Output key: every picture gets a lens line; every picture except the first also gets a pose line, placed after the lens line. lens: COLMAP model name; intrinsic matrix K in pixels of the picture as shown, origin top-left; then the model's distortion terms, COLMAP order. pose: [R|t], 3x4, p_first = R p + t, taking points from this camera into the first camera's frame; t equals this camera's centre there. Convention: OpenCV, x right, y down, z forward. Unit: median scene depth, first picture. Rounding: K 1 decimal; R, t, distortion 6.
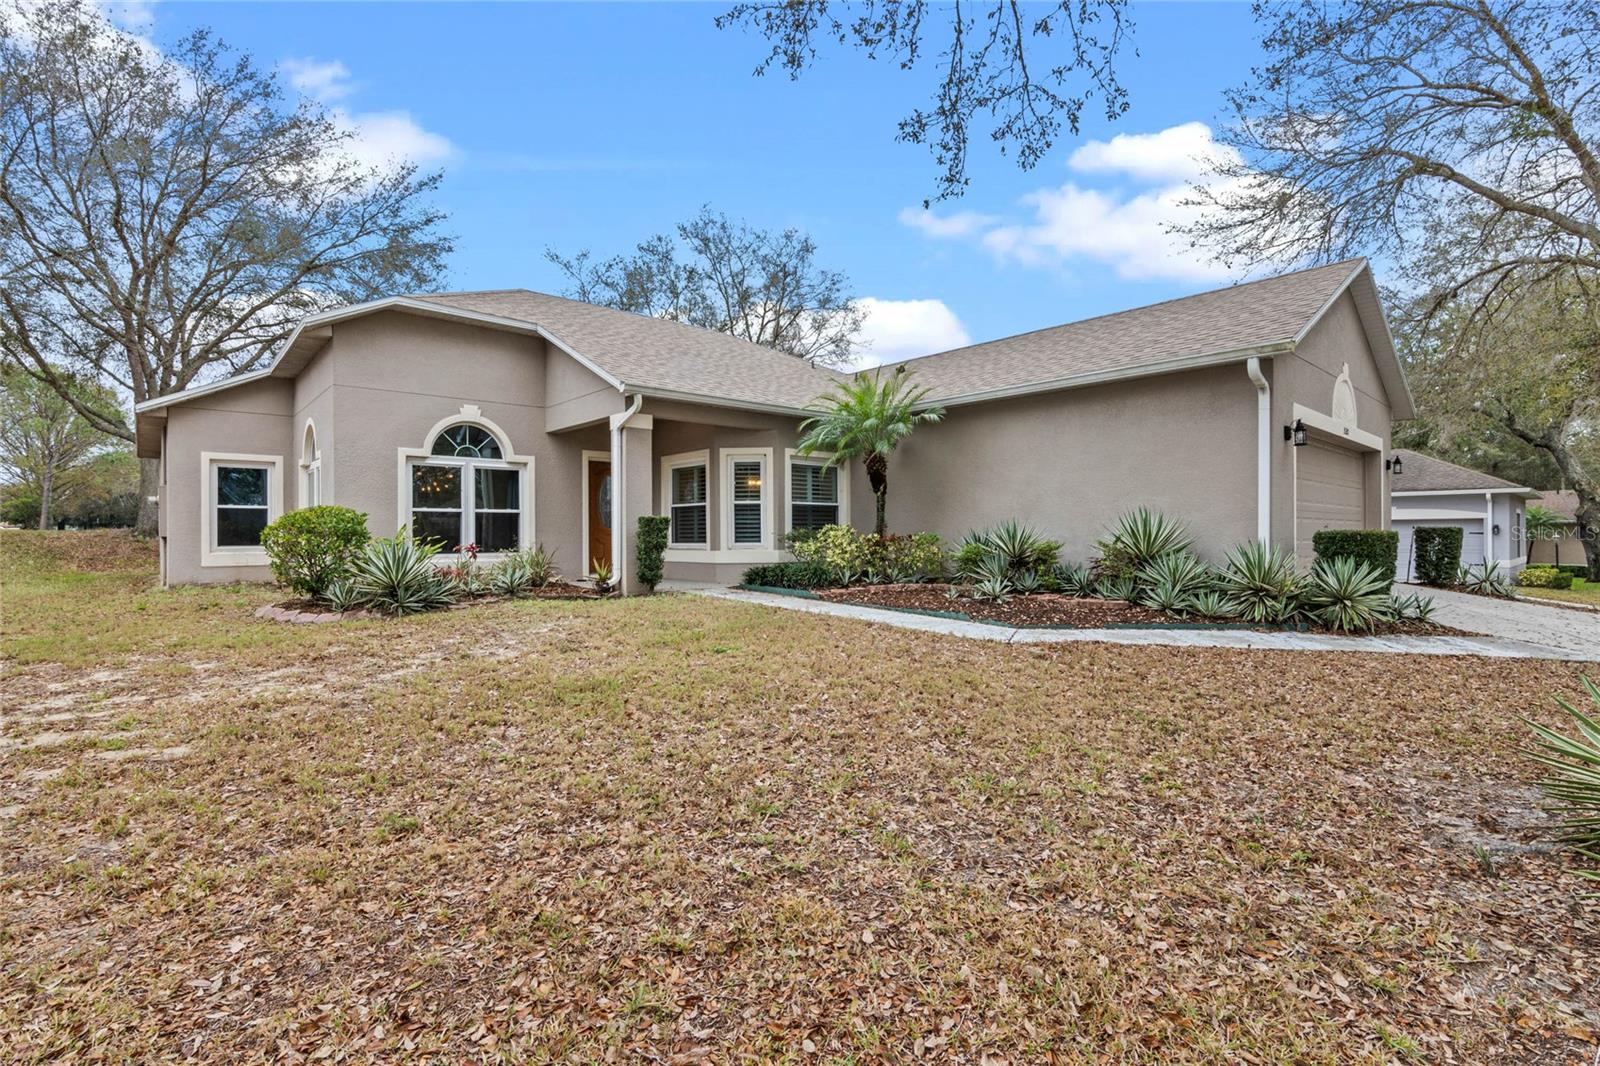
lens RADIAL K [[745.3, 0, 798.7], [0, 745.3, 531.2], [0, 0, 1]] dist [-0.019020, 0.000451]
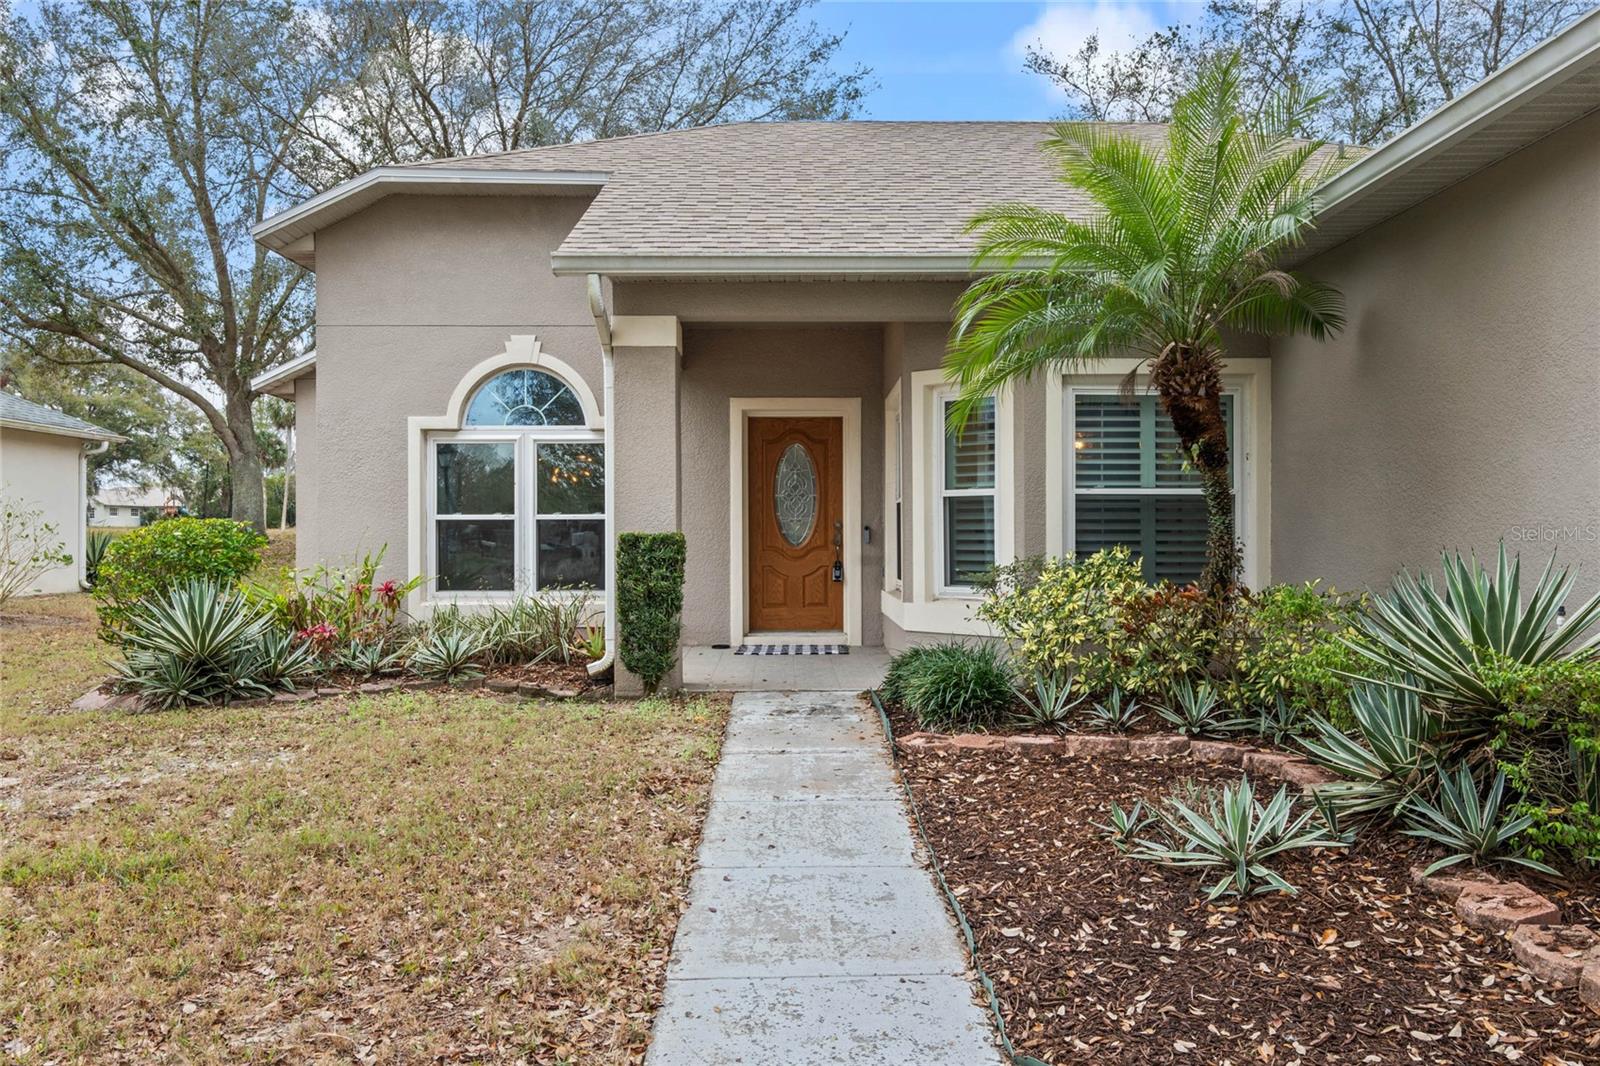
lens RADIAL K [[1212.8, 0, 799.8], [0, 1212.8, 533.0], [0, 0, 1]] dist [0.001701, 0.000423]
pose [[0.762911, -0.000529, -0.646503, 0.332756], [-0.001540, 0.999995, -0.002634, -0.013994], [0.646501, 0.003005, 0.762907, 0.417289]]
